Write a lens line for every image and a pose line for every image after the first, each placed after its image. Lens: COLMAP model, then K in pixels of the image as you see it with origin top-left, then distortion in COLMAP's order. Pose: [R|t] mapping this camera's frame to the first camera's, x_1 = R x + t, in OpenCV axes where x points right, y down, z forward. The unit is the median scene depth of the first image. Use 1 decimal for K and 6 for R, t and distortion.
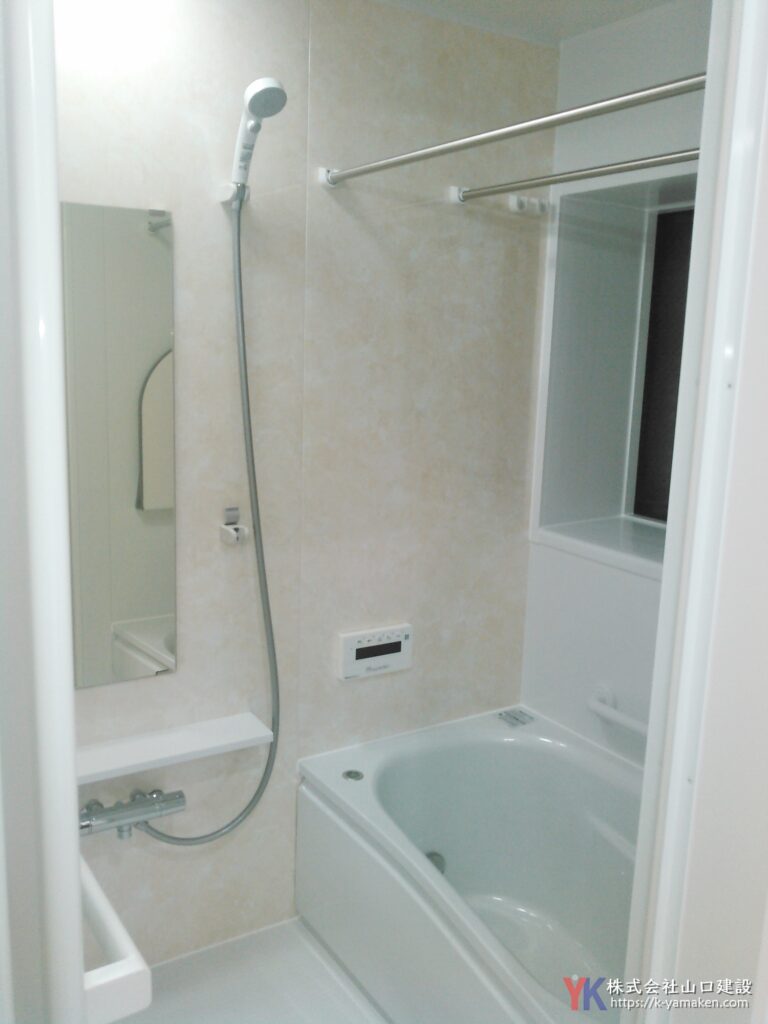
lens RADIAL K [[913.8, 0, 384.7], [0, 913.8, 513.0], [0, 0, 1]] dist [-0.005809, -0.021892]
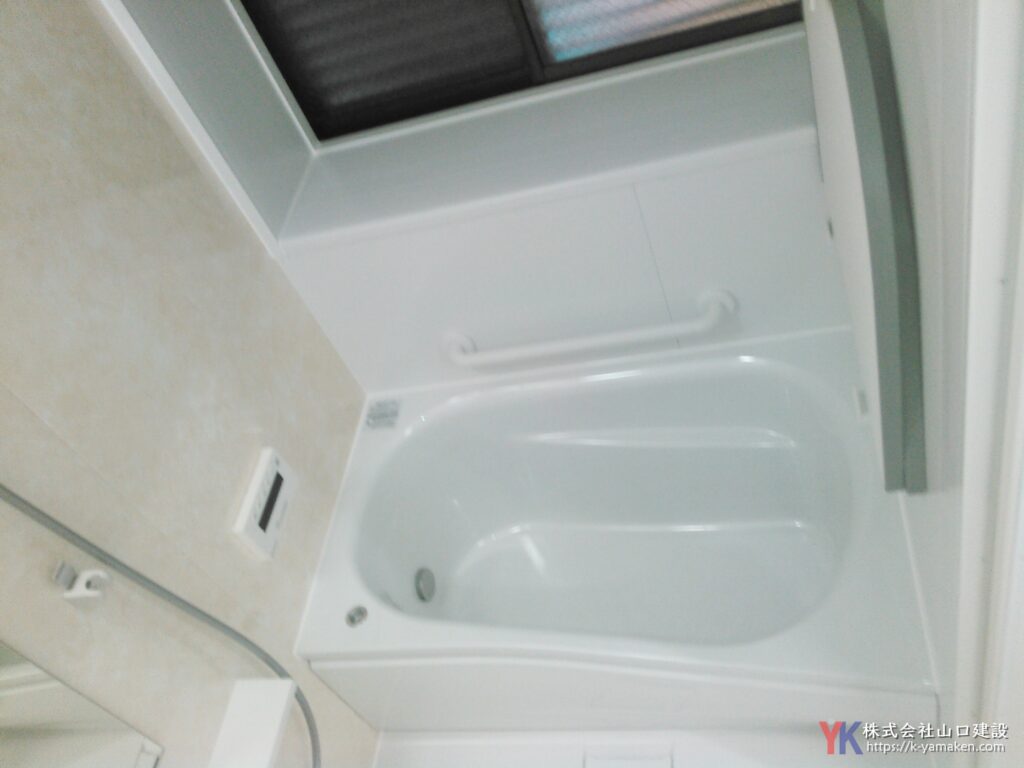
lens RADIAL K [[913.8, 0, 511.4], [0, 913.8, 383.6], [0, 0, 1]] dist [-0.005809, -0.021892]
pose [[0.600798, -0.716490, 0.354520, -0.093509], [0.474322, 0.676487, 0.563368, -0.286823], [-0.643476, -0.170314, 0.746279, 0.265838]]
